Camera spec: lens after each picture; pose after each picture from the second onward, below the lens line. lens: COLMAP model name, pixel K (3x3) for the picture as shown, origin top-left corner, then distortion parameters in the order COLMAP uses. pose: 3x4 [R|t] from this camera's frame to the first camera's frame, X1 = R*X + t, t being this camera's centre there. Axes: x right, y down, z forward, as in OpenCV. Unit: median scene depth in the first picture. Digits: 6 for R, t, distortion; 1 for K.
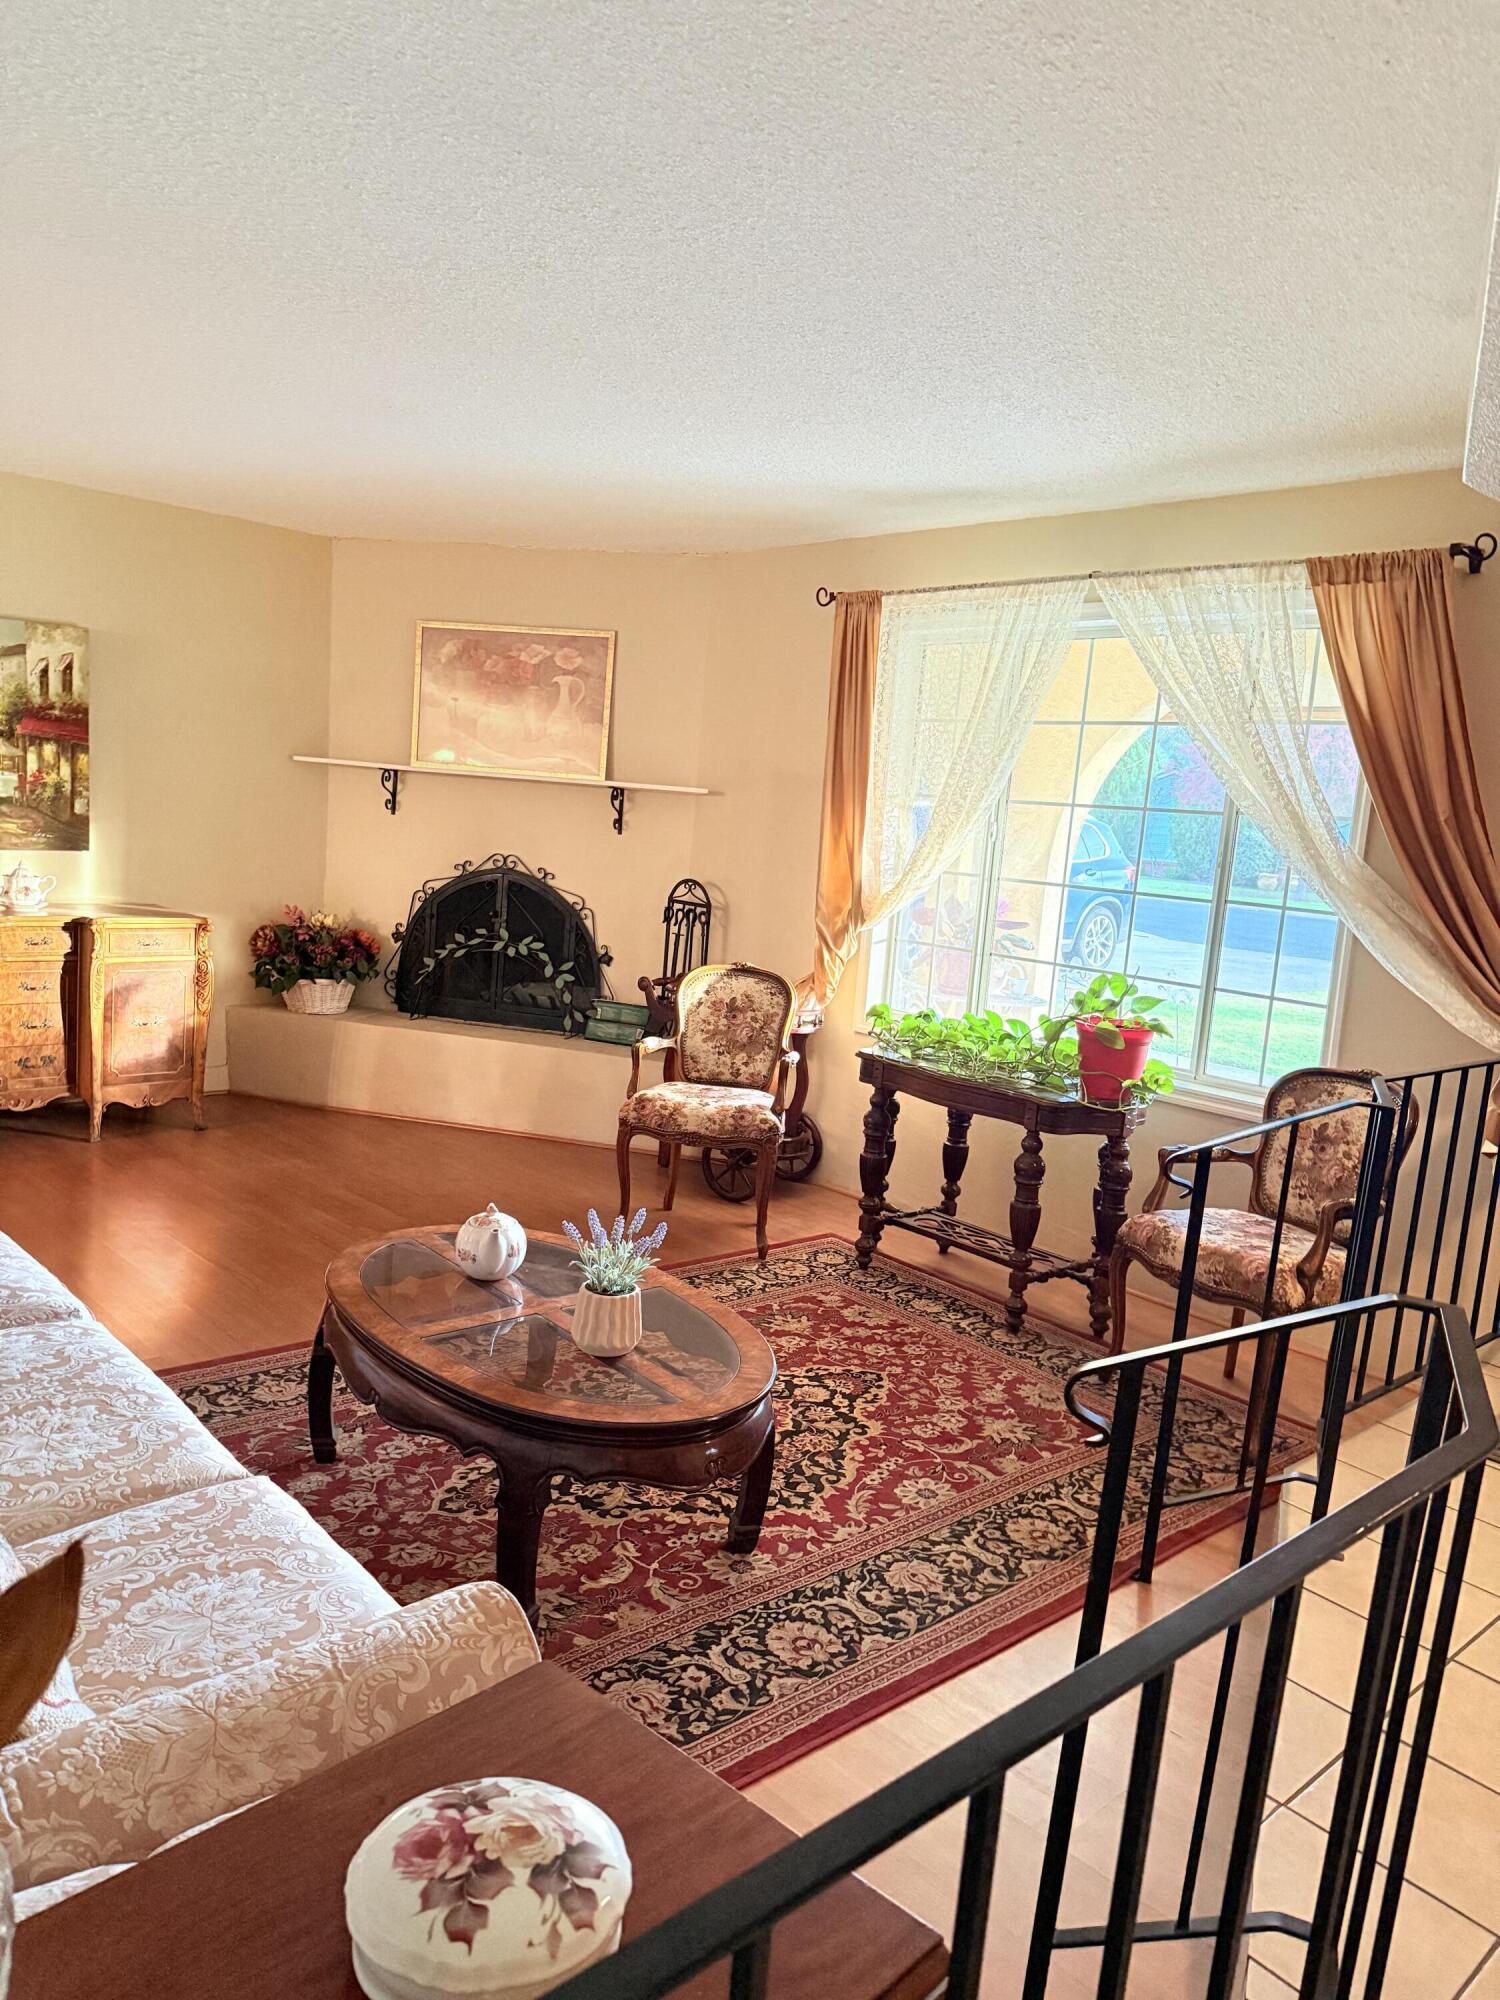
lens RADIAL K [[1373.2, 0, 750.0], [0, 1373.2, 1000.0], [0, 0, 1]] dist [0.125921, -0.235153]
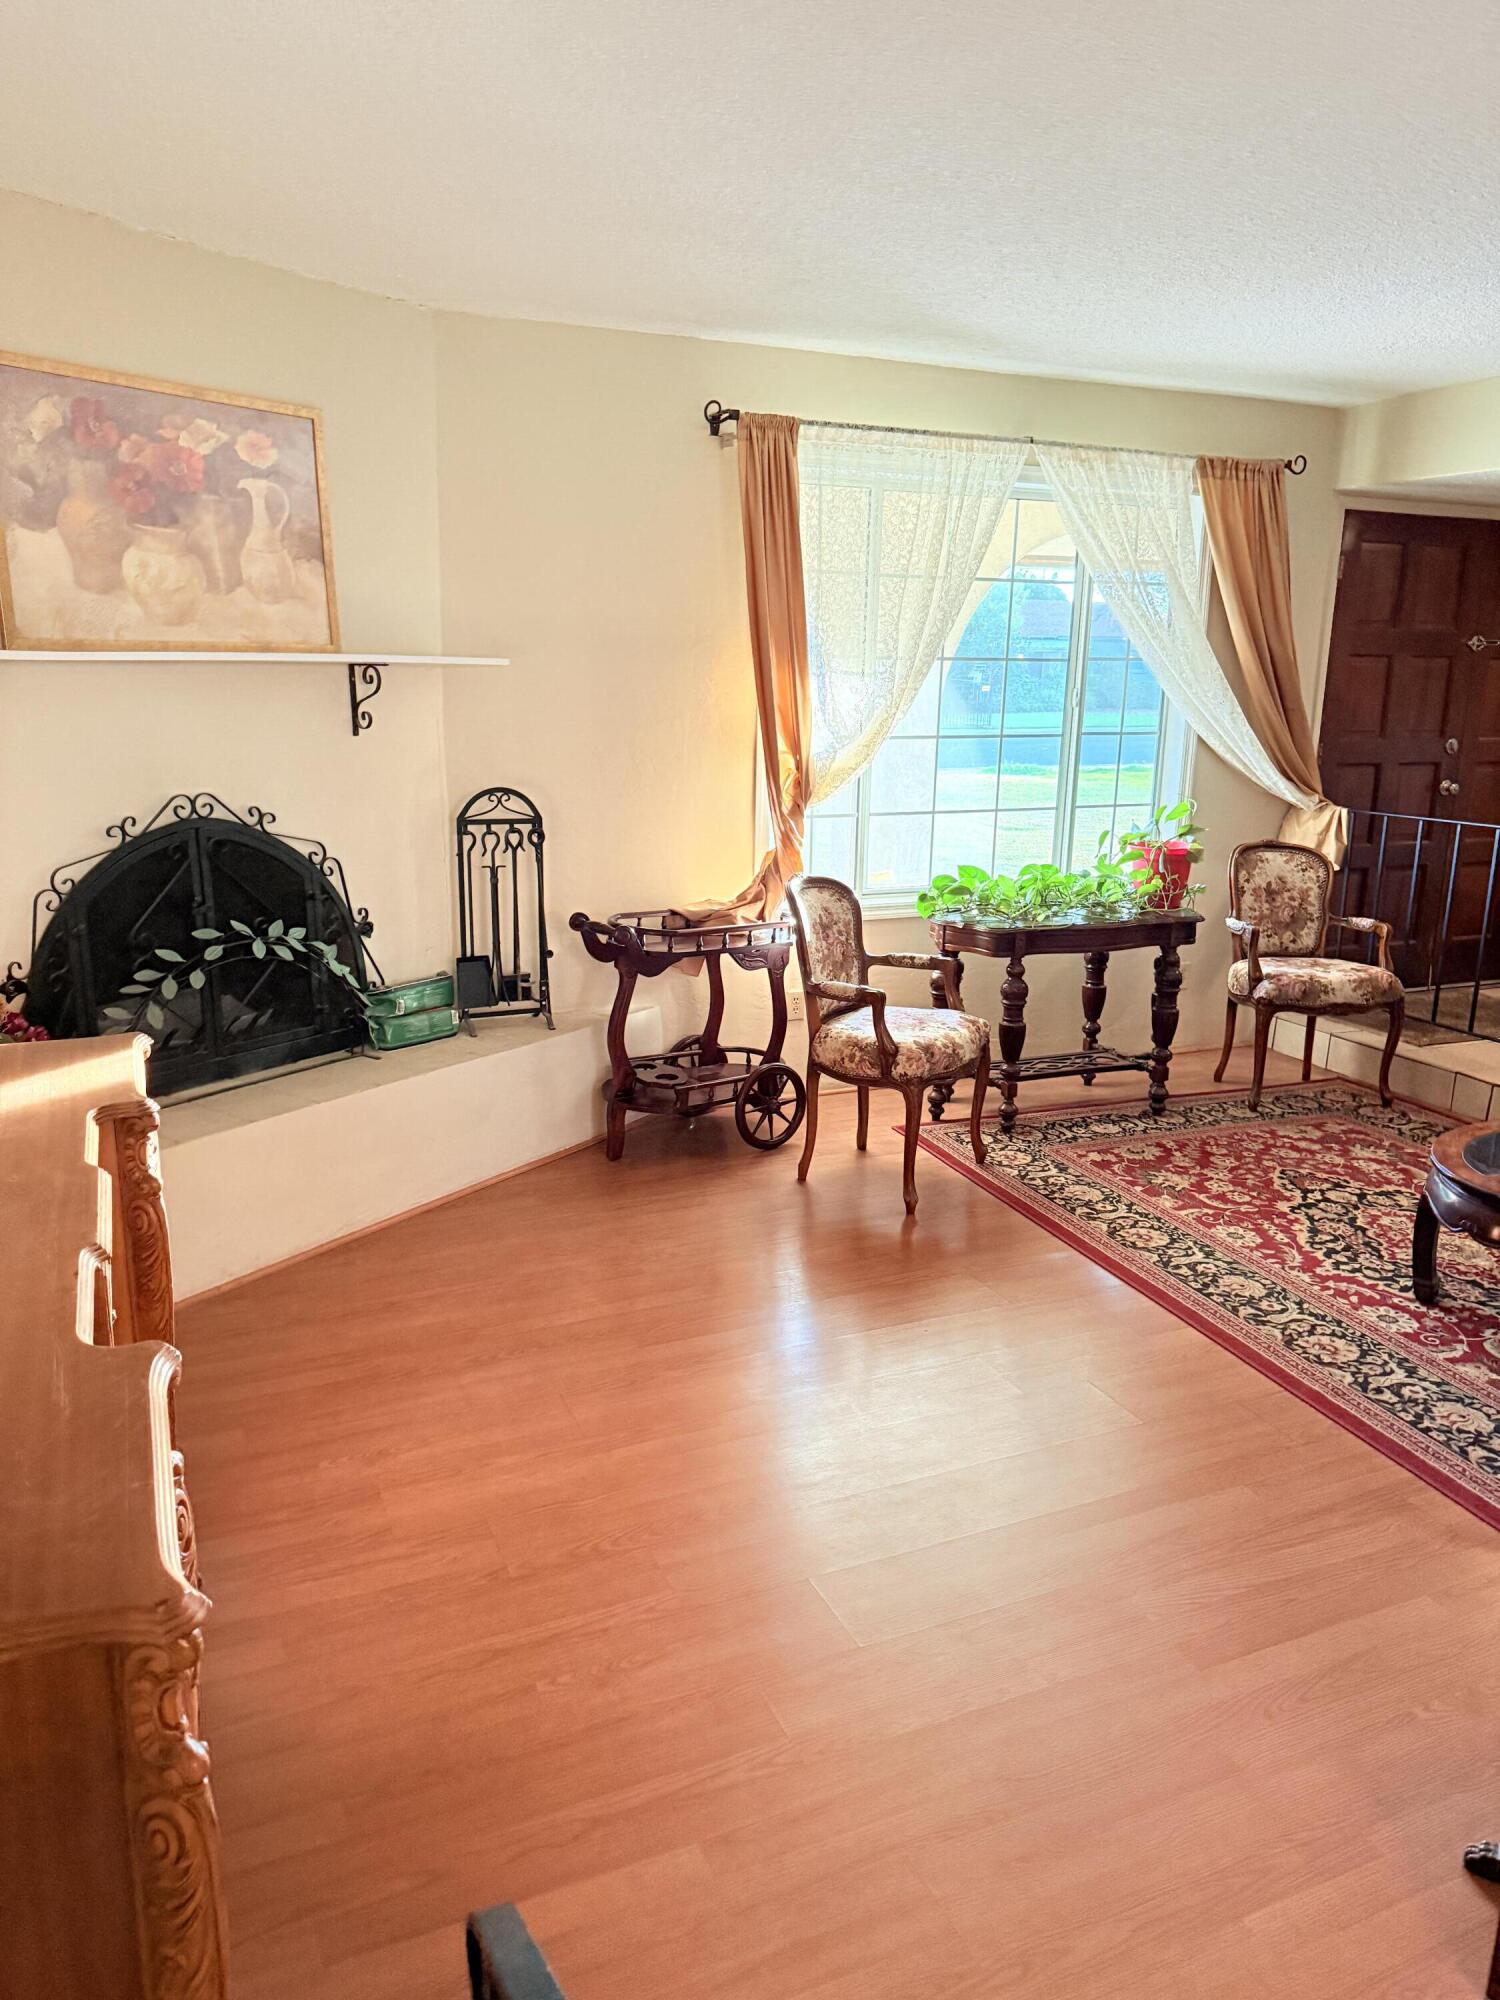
lens RADIAL K [[1373.2, 0, 750.0], [0, 1373.2, 1000.0], [0, 0, 1]] dist [0.125921, -0.235153]
pose [[0.354724, -0.286564, 0.889973, -0.650372], [0.144449, 0.957240, 0.250650, -0.138508], [-0.923745, 0.039644, 0.380950, 0.579230]]
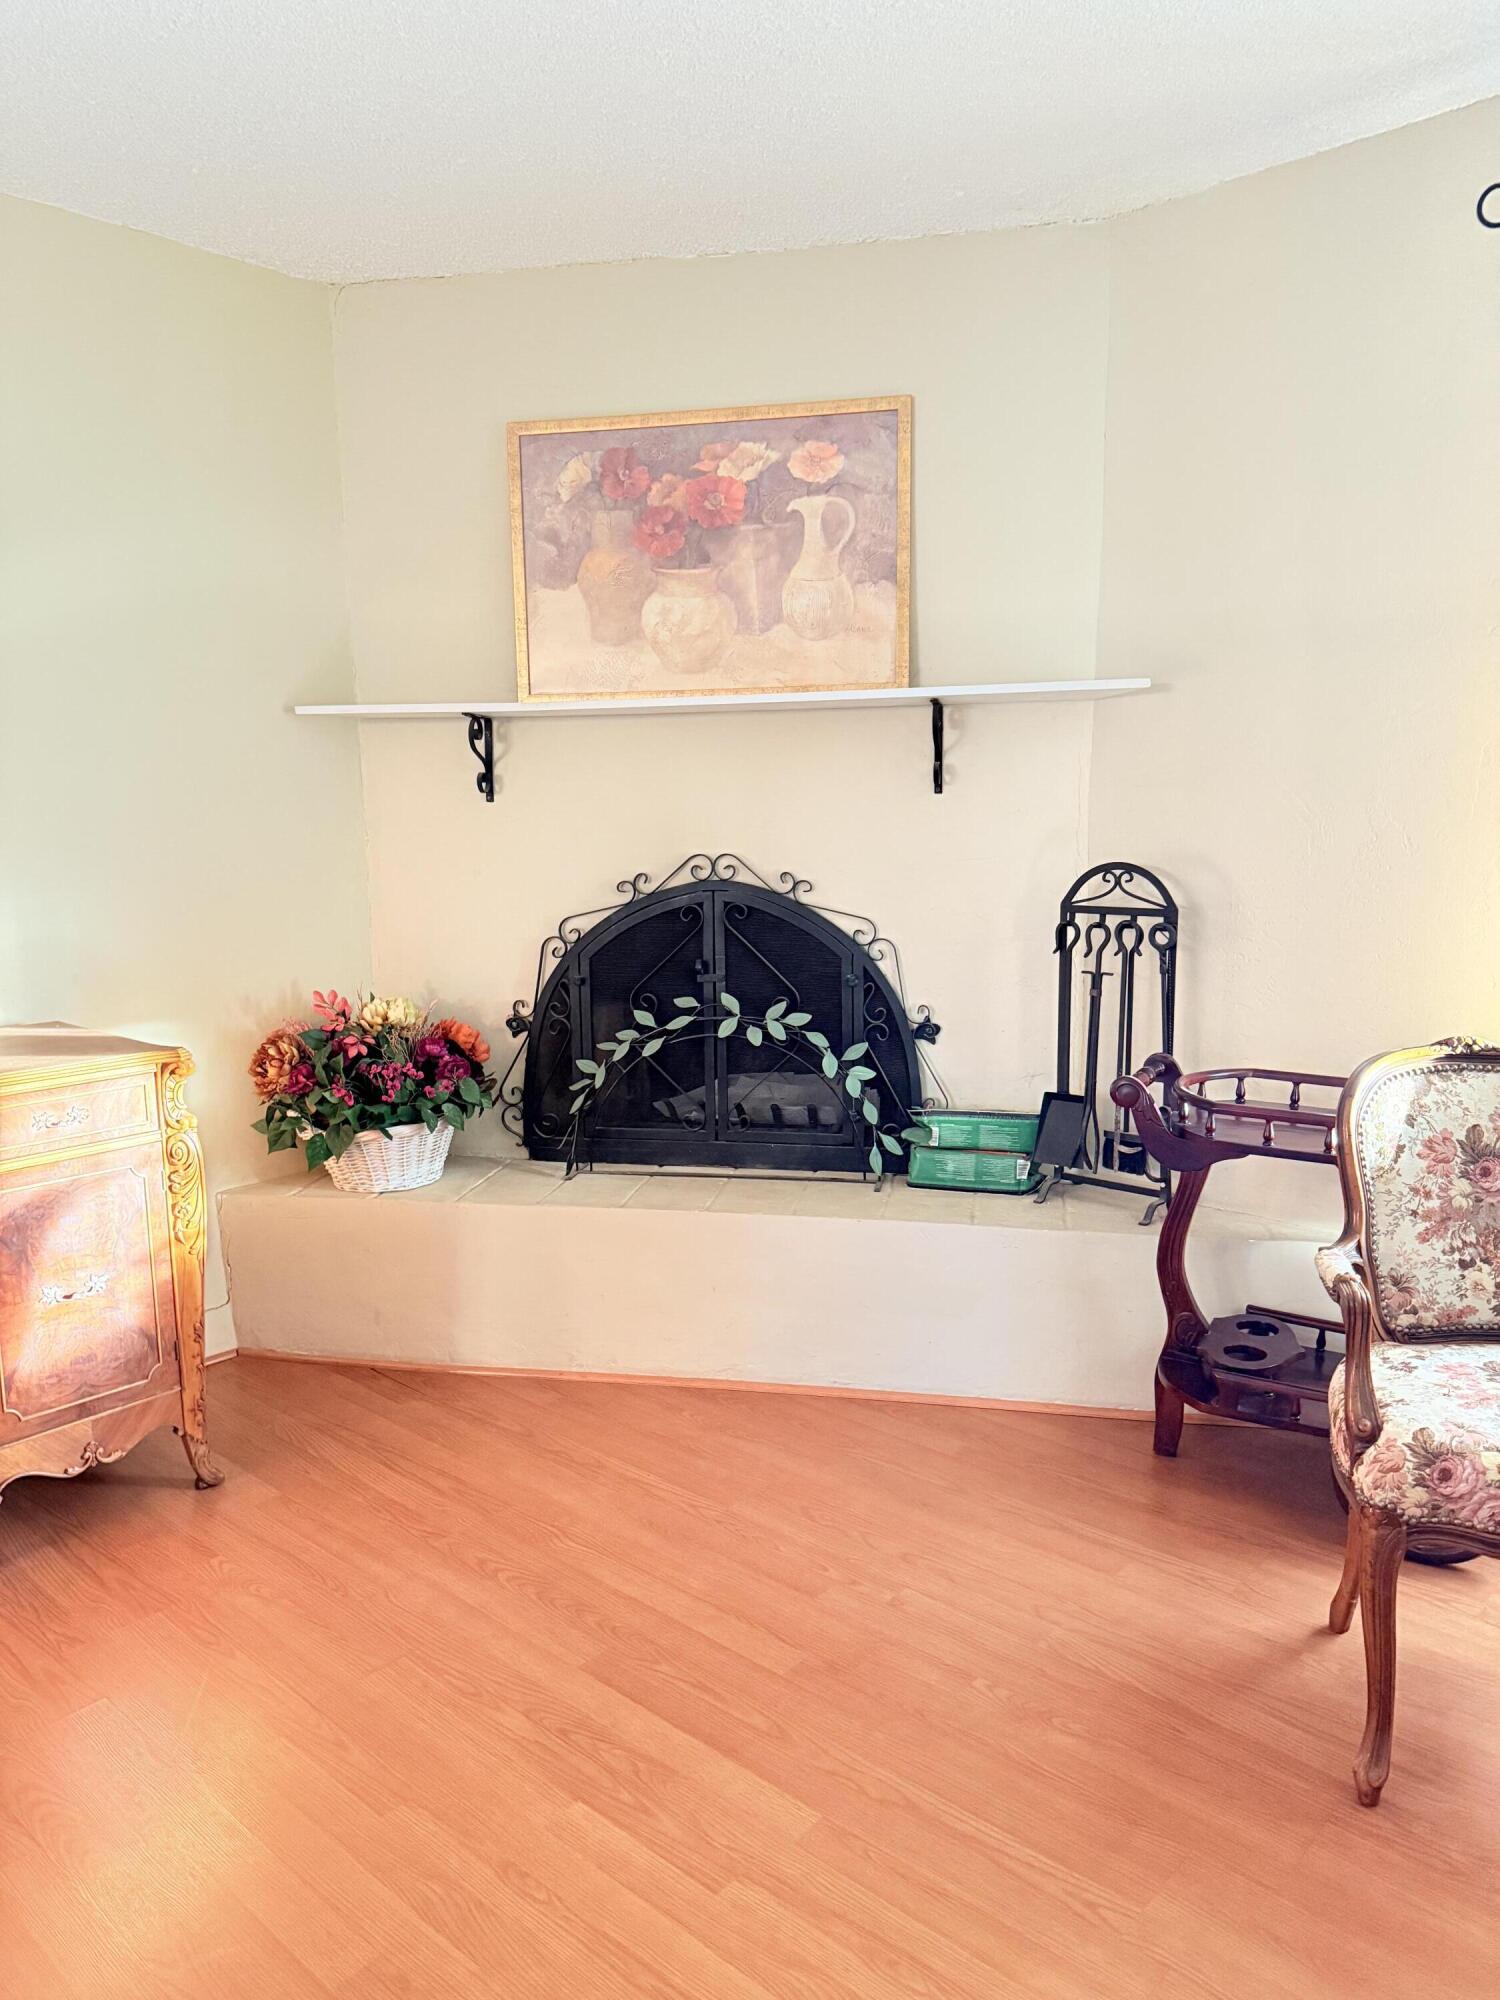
lens RADIAL K [[1397.7, 0, 740.9], [0, 1397.7, 1005.8], [0, 0, 1]] dist [0.145999, -0.251347]
pose [[0.993583, -0.102448, 0.047926, -0.203054], [0.101994, 0.994715, 0.011838, -0.053522], [-0.048886, -0.006874, 0.998781, 0.466585]]
